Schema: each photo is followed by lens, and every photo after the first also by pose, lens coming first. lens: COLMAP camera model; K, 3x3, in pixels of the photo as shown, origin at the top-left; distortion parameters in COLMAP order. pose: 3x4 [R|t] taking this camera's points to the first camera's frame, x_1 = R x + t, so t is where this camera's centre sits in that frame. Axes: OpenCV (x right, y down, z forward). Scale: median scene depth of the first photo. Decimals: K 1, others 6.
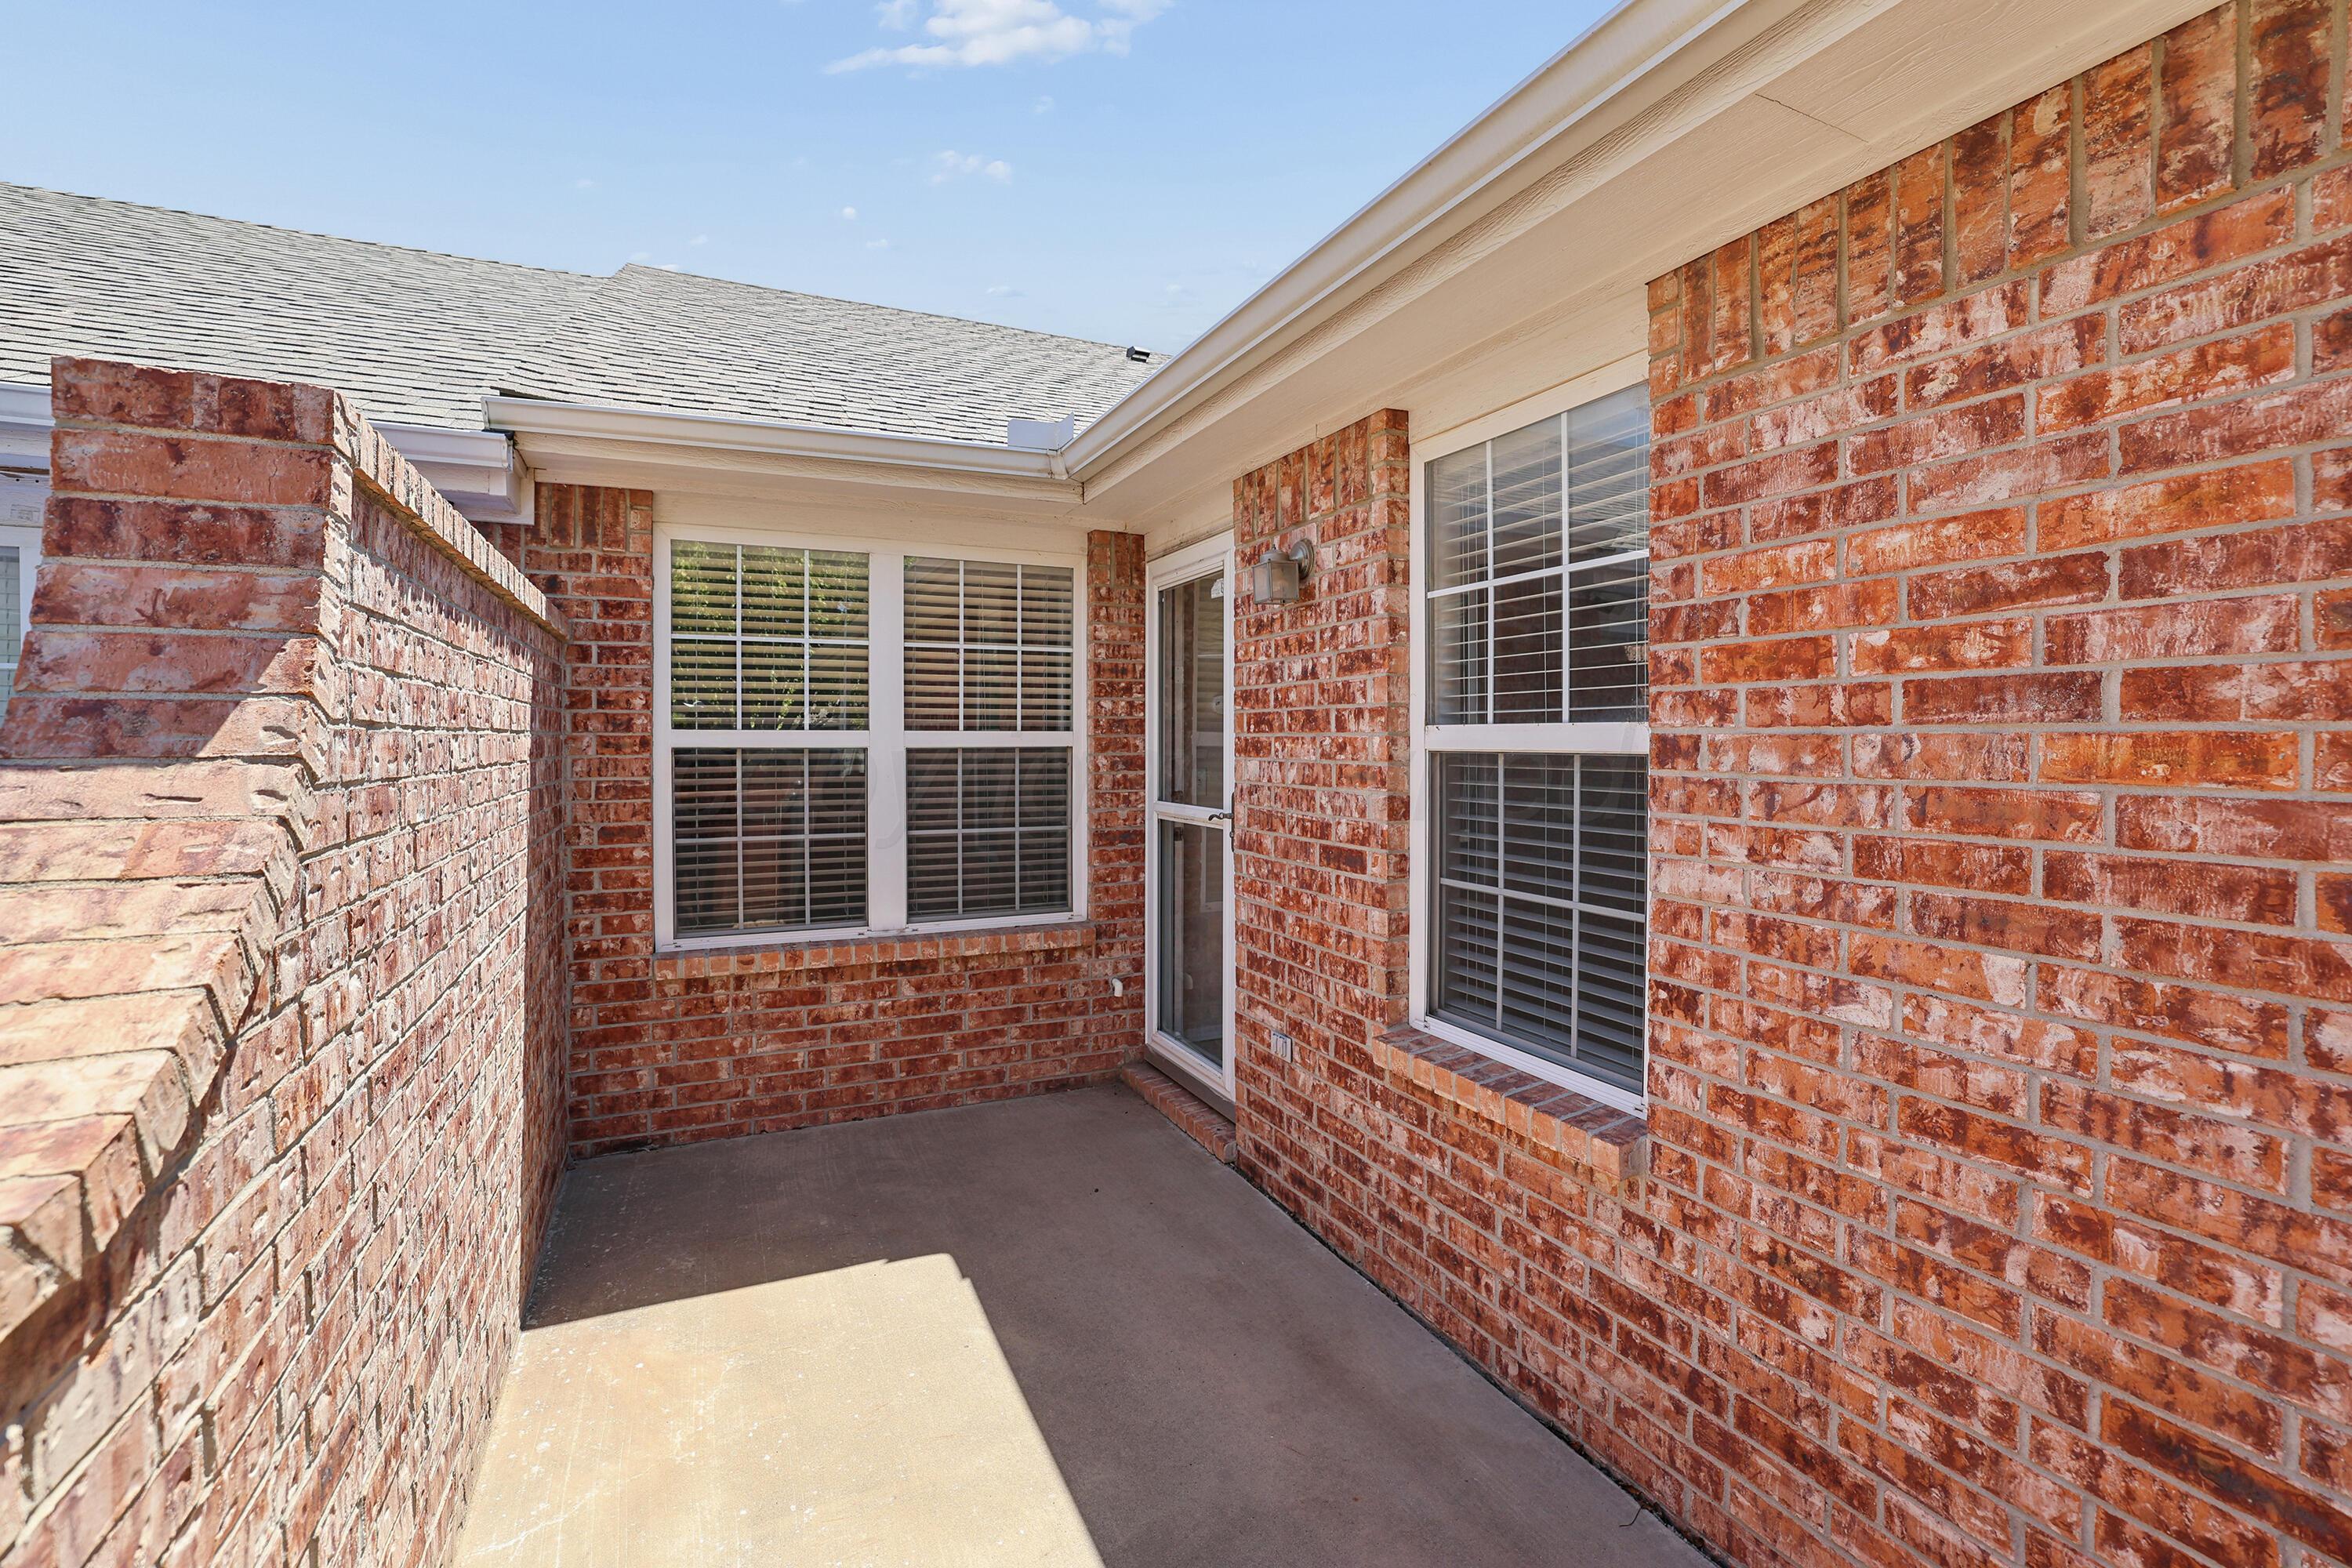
lens RADIAL K [[1049.7, 0, 1173.2], [0, 1049.7, 766.8], [0, 0, 1]] dist [0.001401, 0.001793]
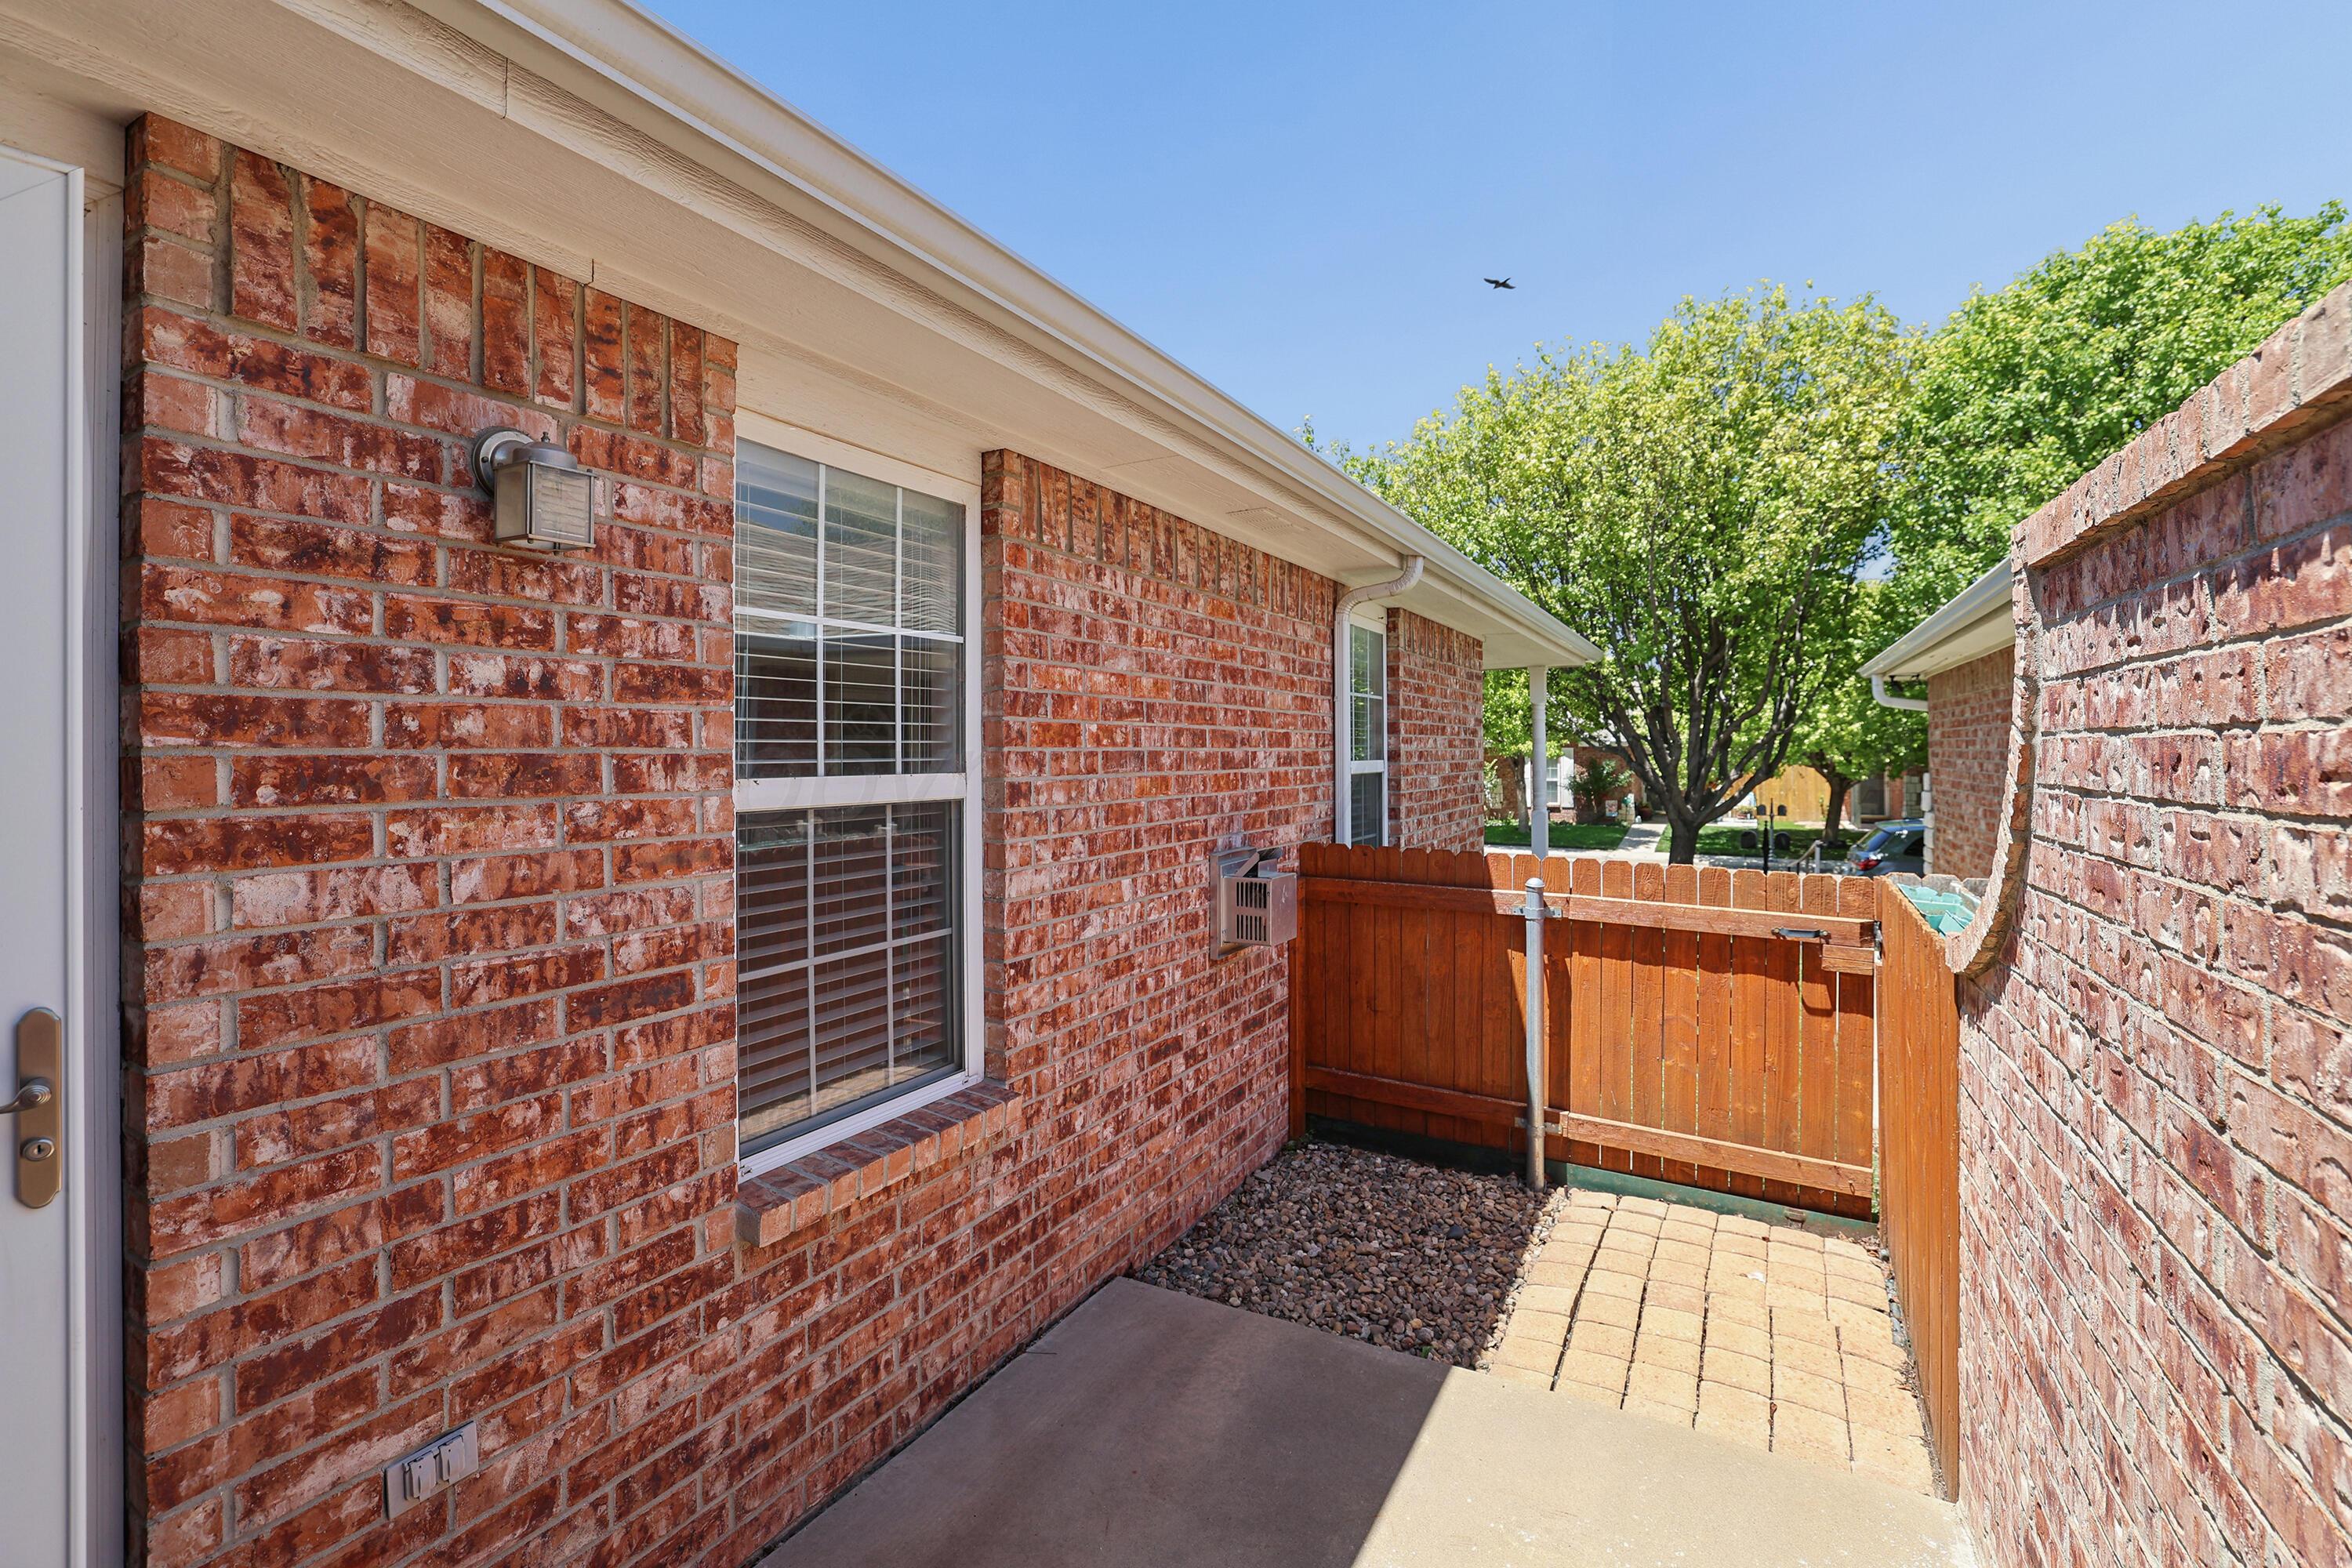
lens RADIAL K [[1049.7, 0, 1173.2], [0, 1049.7, 765.2], [0, 0, 1]] dist [0.001401, 0.001793]
pose [[-0.584075, -0.004241, 0.811689, -0.775684], [0.029450, 0.999217, 0.026413, -0.083338], [-0.811166, 0.039332, -0.583492, 1.636386]]
